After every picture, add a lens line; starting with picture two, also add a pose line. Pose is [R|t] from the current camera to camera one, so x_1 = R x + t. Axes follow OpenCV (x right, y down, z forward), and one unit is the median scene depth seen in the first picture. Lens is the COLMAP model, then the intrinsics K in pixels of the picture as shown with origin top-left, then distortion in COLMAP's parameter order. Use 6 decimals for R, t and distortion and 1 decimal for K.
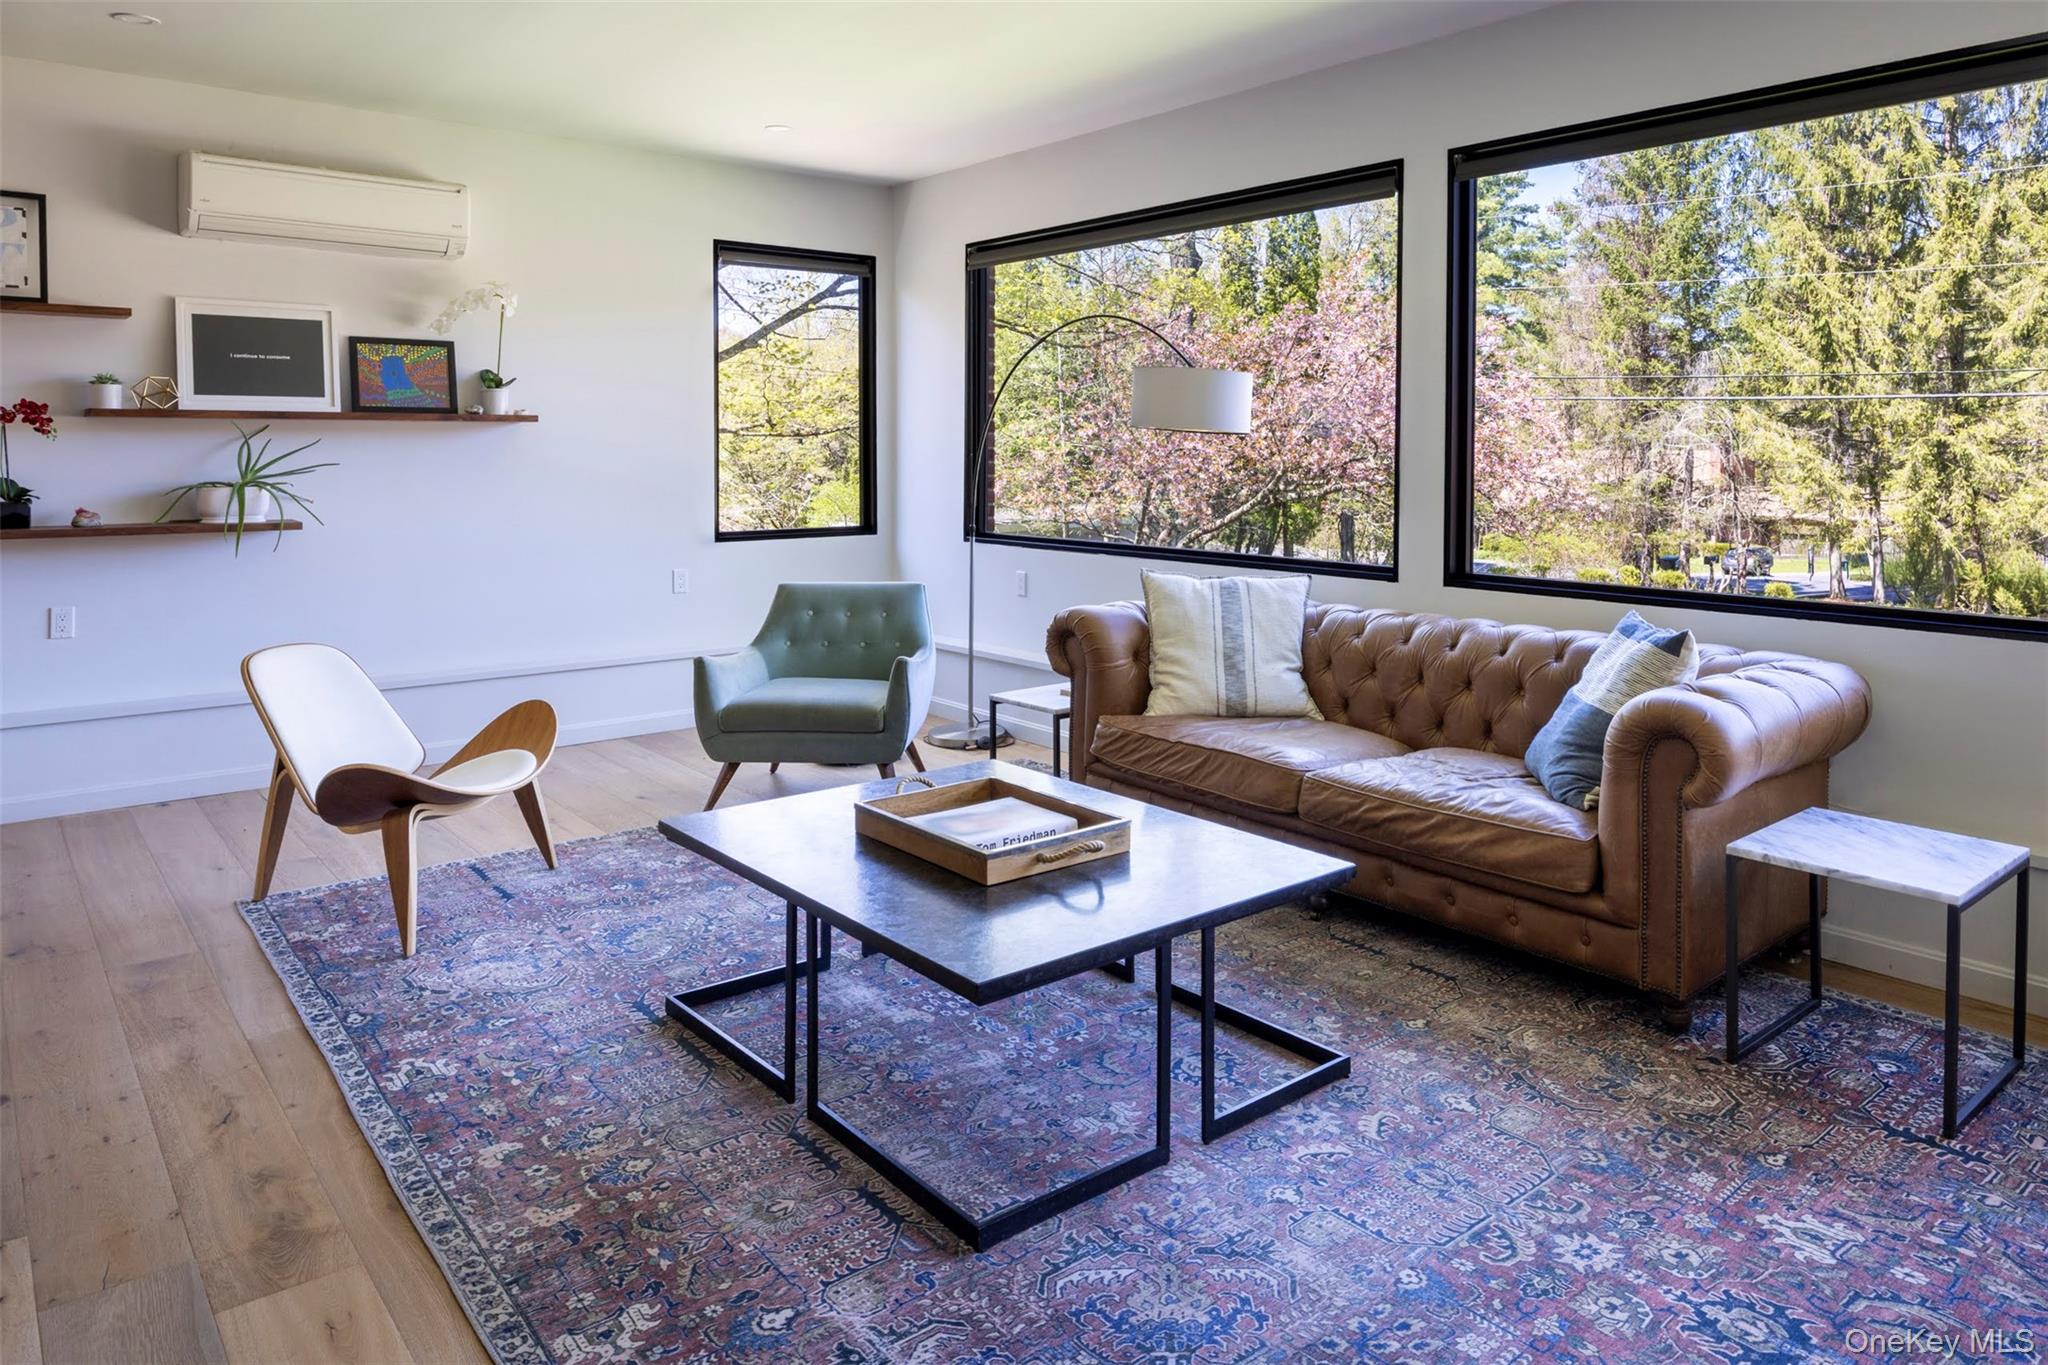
lens RADIAL K [[1412.6, 0, 1025.1], [0, 1412.6, 670.6], [0, 0, 1]] dist [-0.004183, -0.001978]
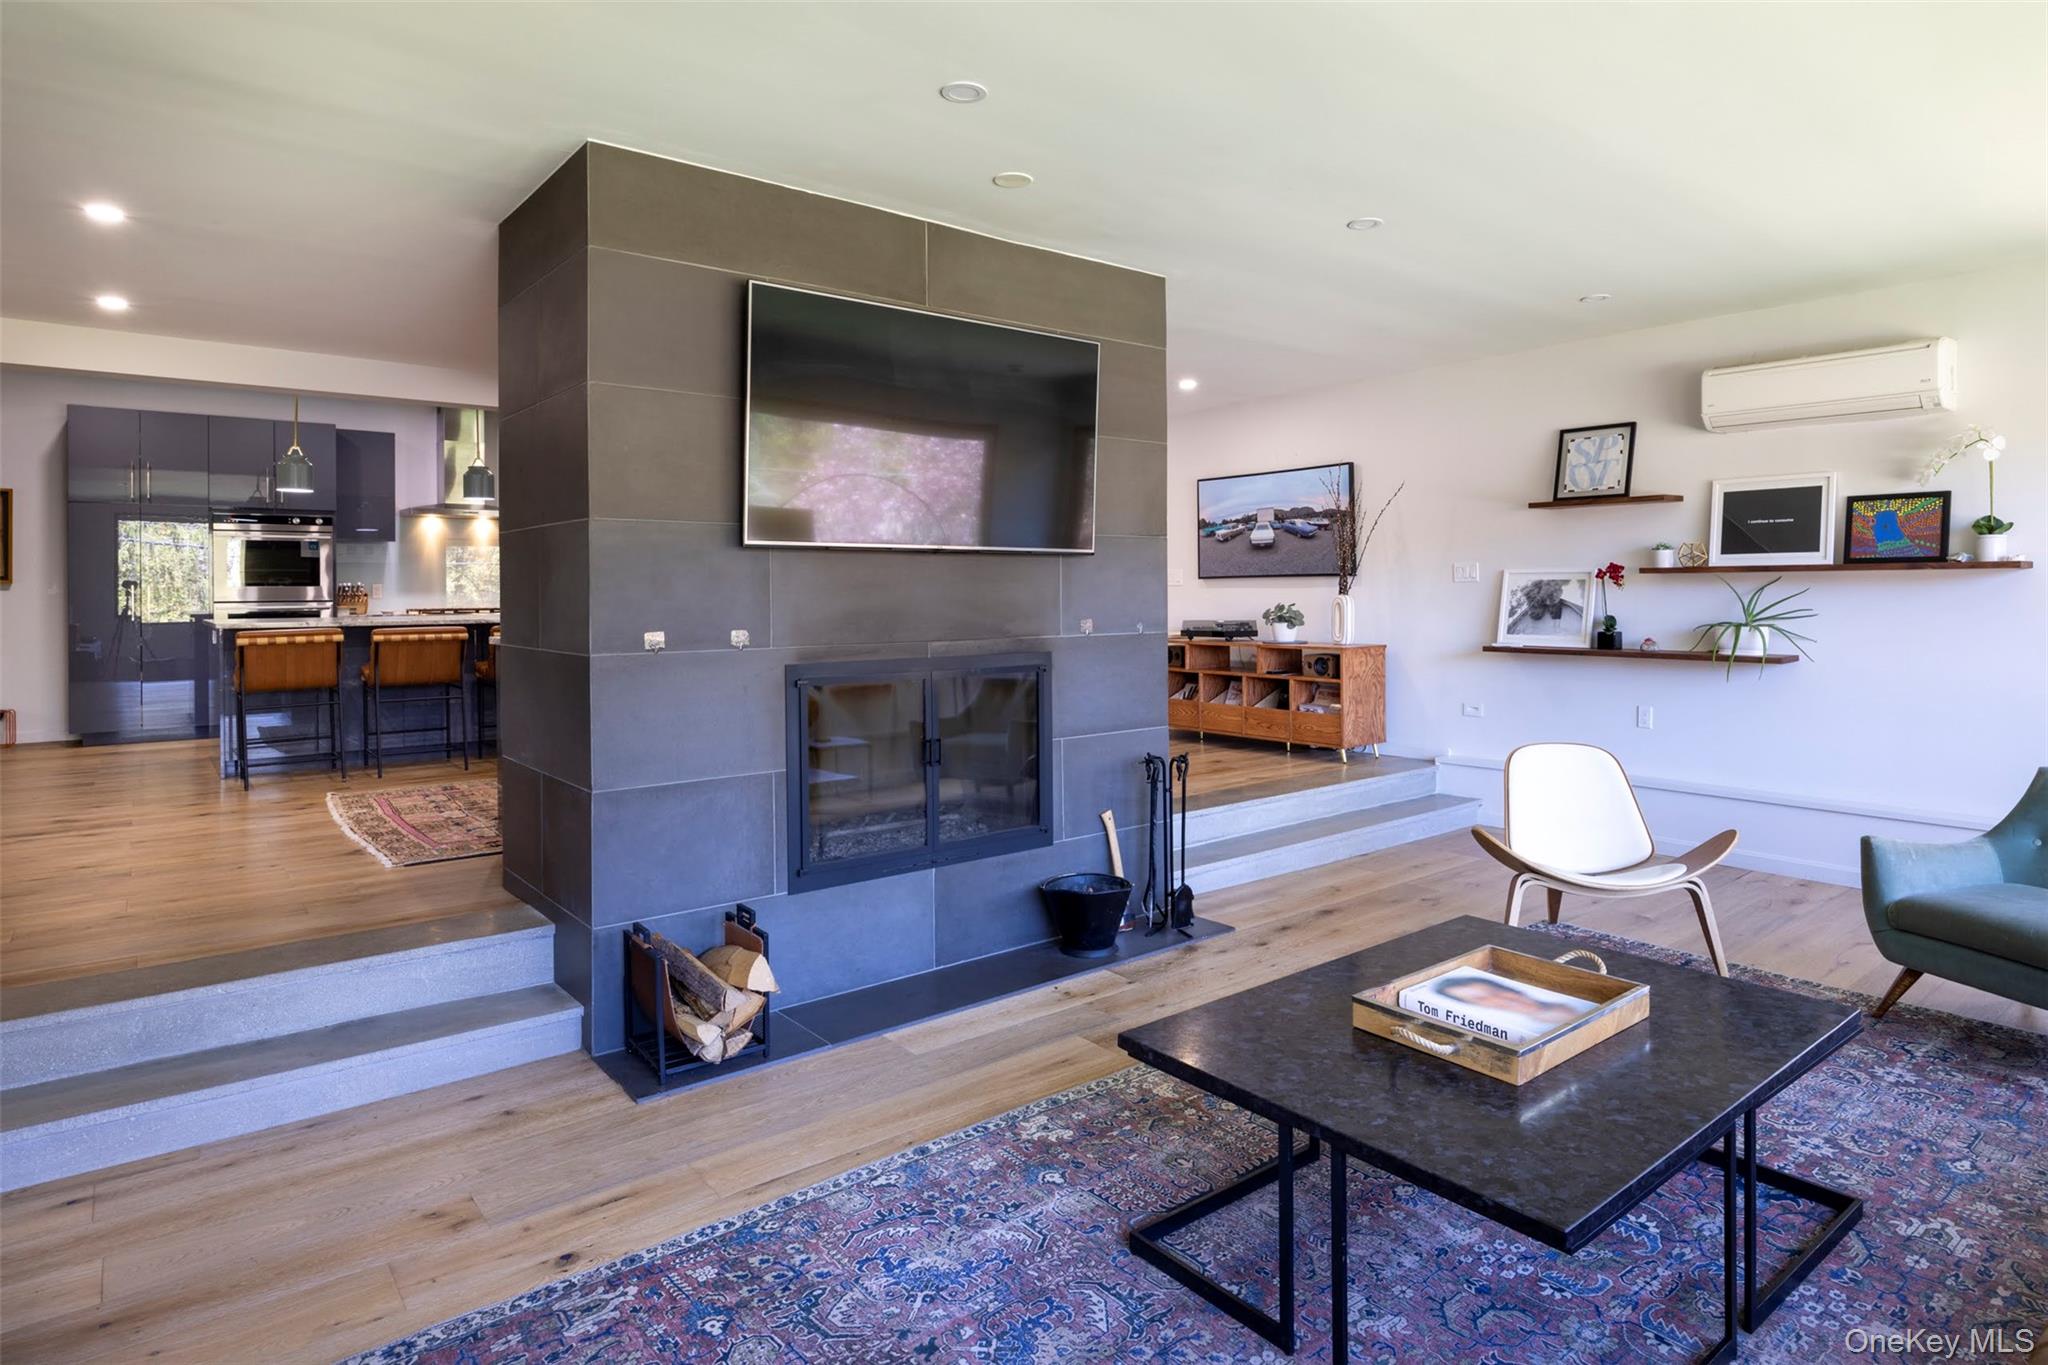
lens RADIAL K [[1063.0, 0, 1024.2], [0, 1063.0, 699.7], [0, 0, 1]] dist [0.003118, 0.000421]
pose [[-0.004851, 0.098801, -0.995095, 0.392667], [-0.152152, 0.983448, 0.098386, -0.064555], [0.988345, 0.151883, 0.010262, 0.383105]]
